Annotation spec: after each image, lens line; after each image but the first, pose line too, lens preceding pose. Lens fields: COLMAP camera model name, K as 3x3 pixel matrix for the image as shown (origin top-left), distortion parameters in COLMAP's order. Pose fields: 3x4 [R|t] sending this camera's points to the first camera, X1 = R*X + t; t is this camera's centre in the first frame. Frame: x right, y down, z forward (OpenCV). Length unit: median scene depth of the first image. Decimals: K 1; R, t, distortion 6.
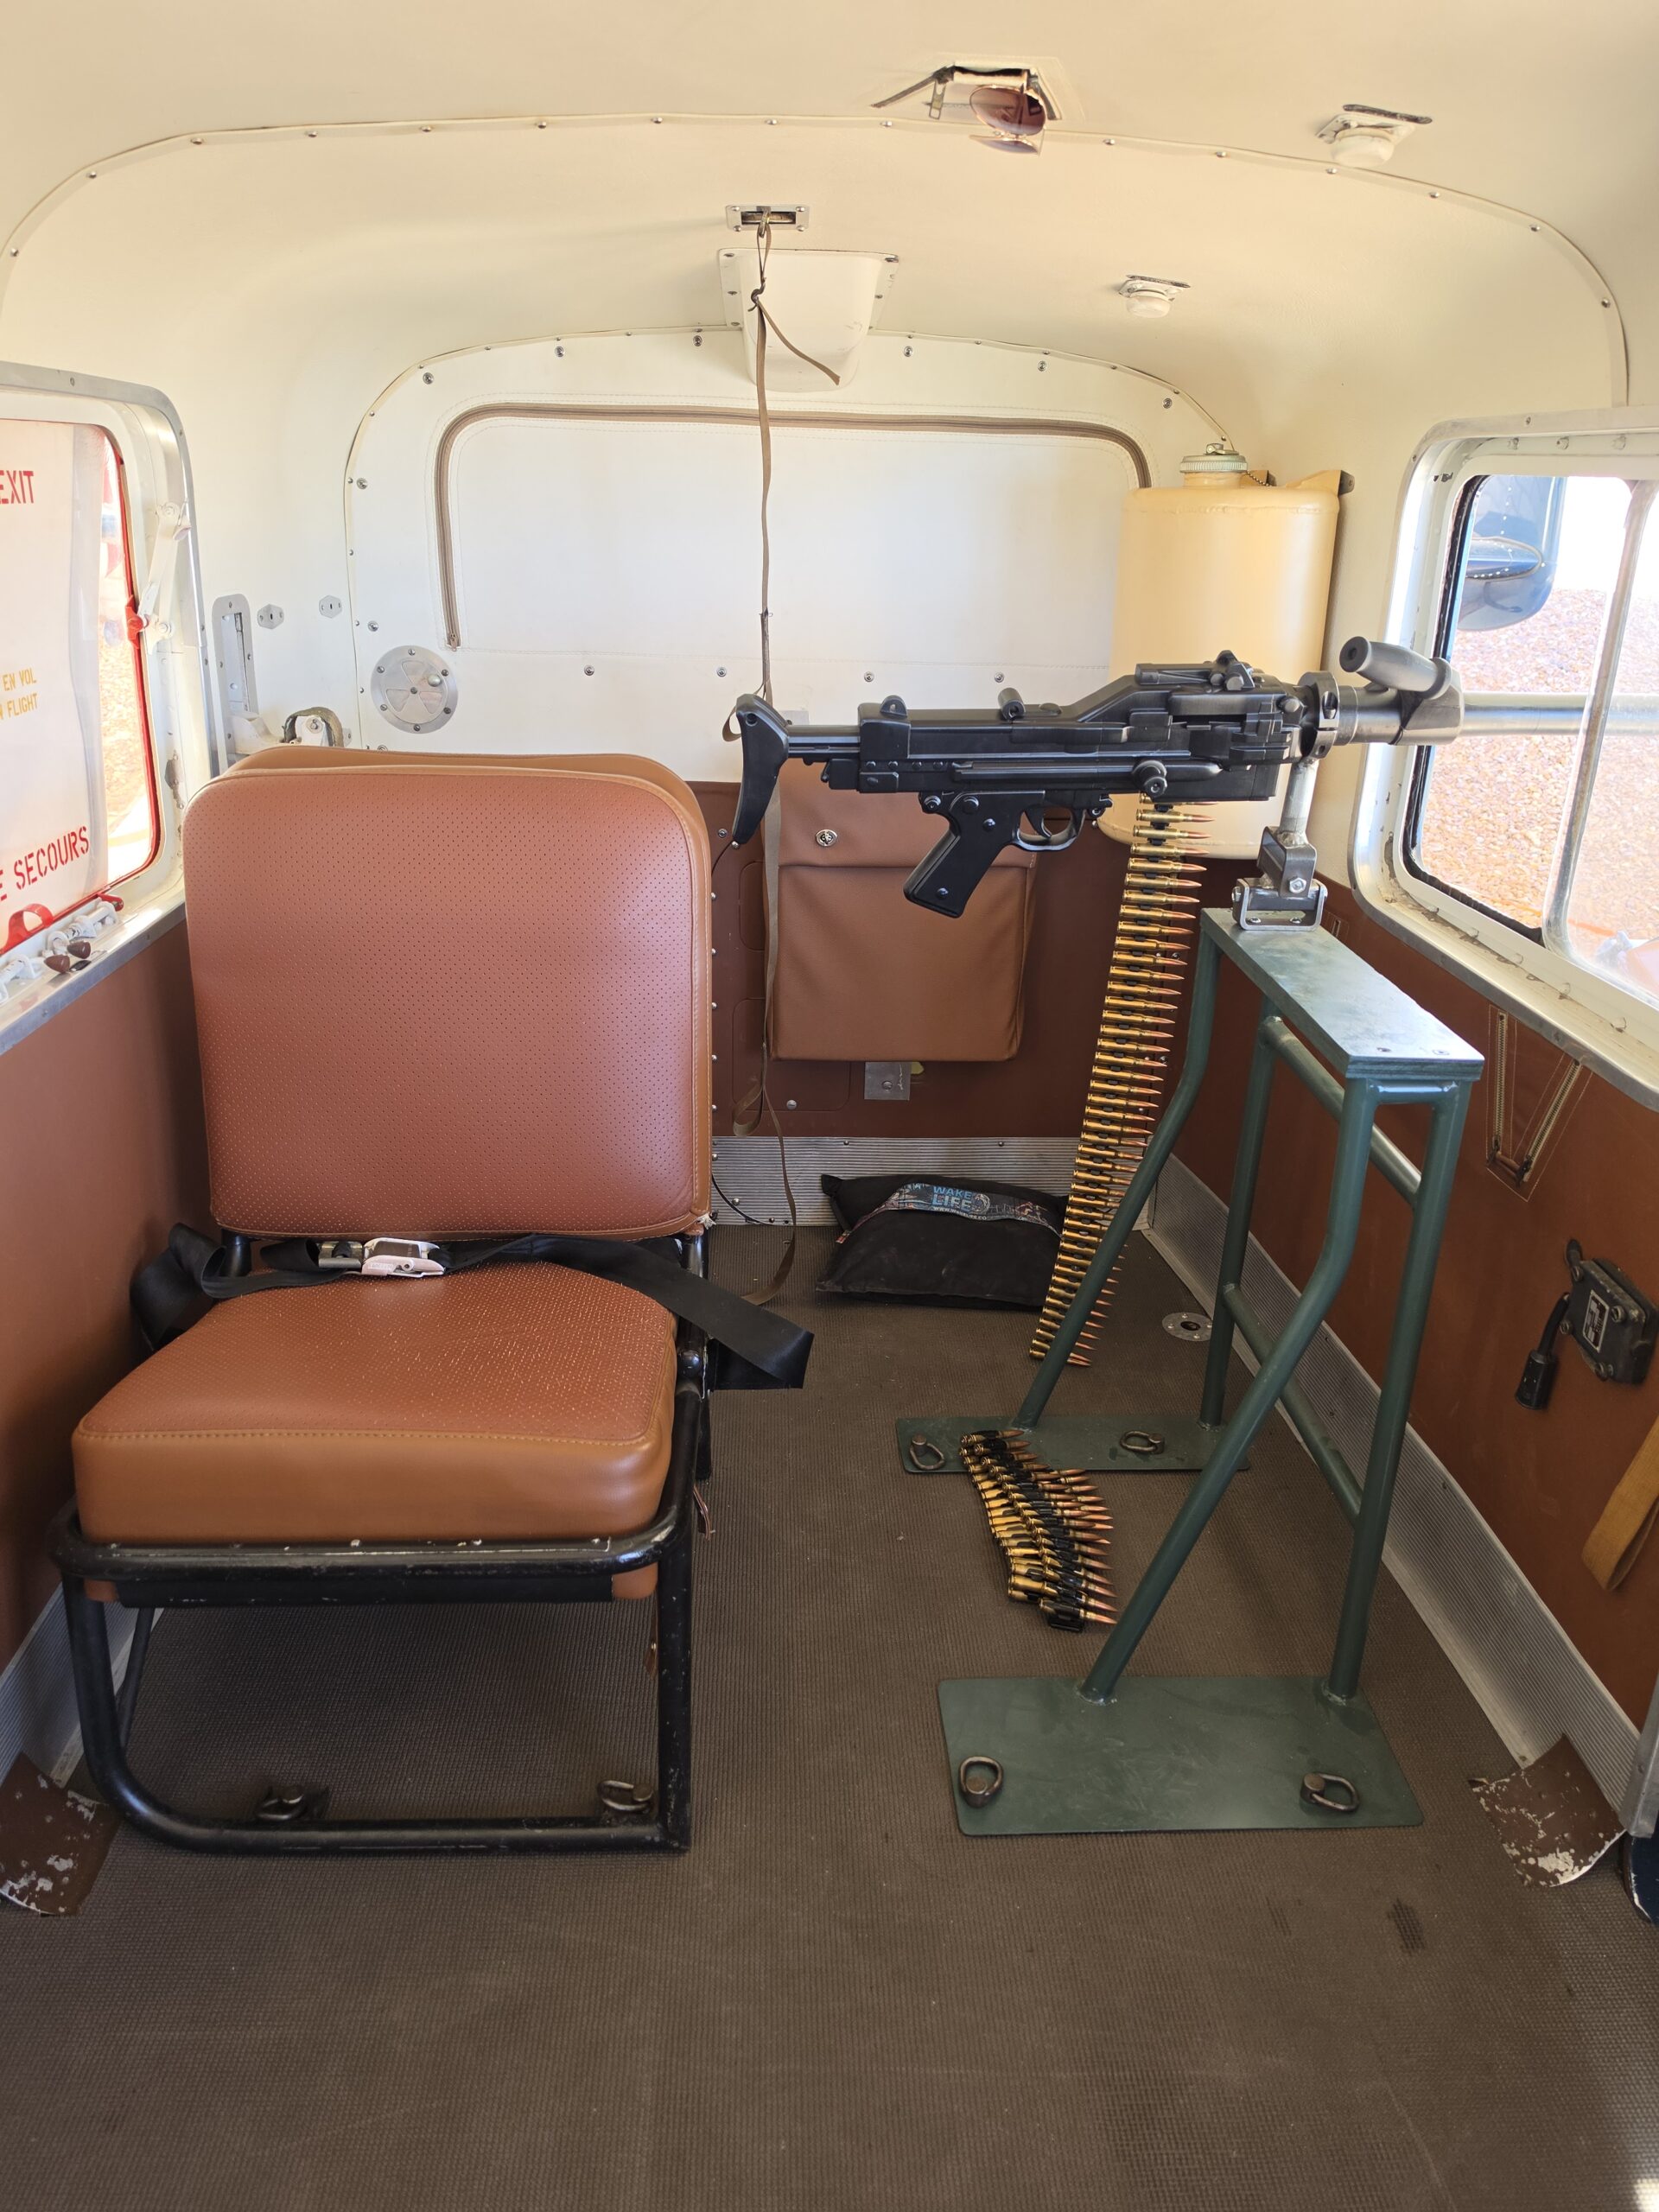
lens RADIAL K [[1555.7, 0, 829.5], [0, 1555.7, 1106.0], [0, 0, 1]] dist [0.029944, -0.000853]
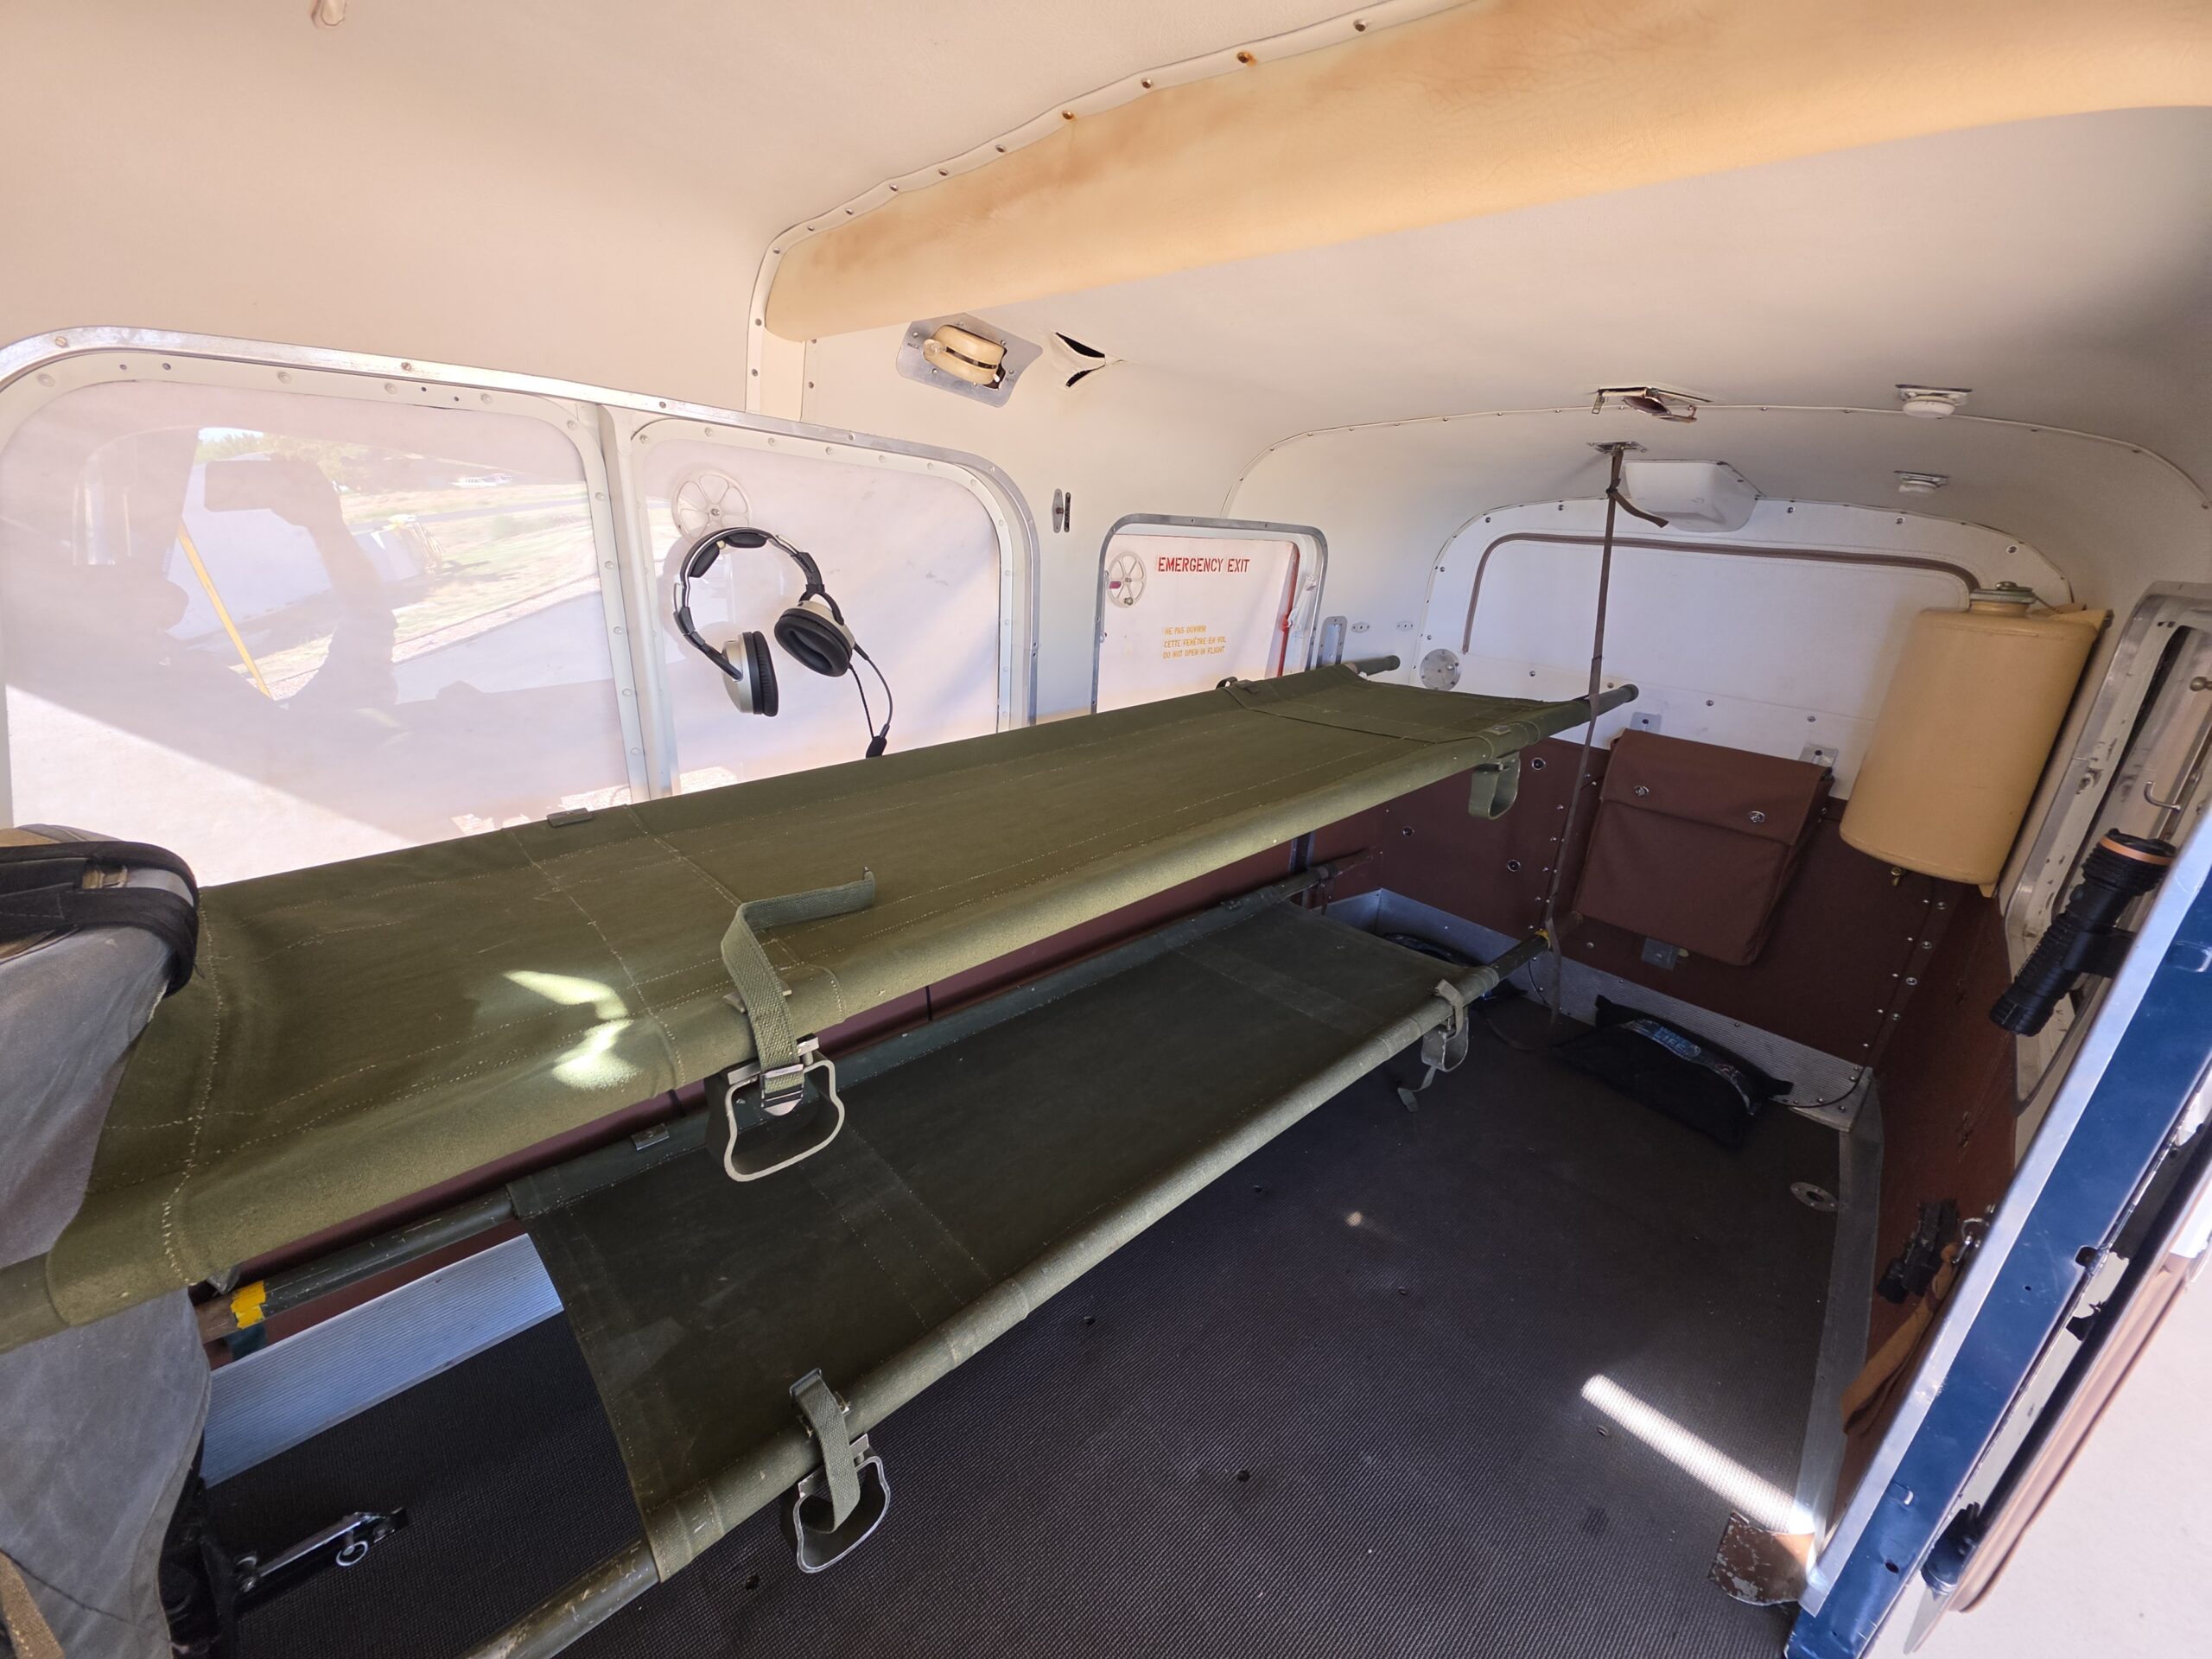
lens RADIAL K [[888.0, 0, 1106.0], [0, 888.0, 829.5], [0, 0, 1]] dist [-0.000391, -0.000016]
pose [[0.661858, 0.268816, -0.699773, 0.299621], [-0.318033, 0.946010, 0.062606, -0.015018], [0.678822, 0.181114, 0.711617, -0.042526]]
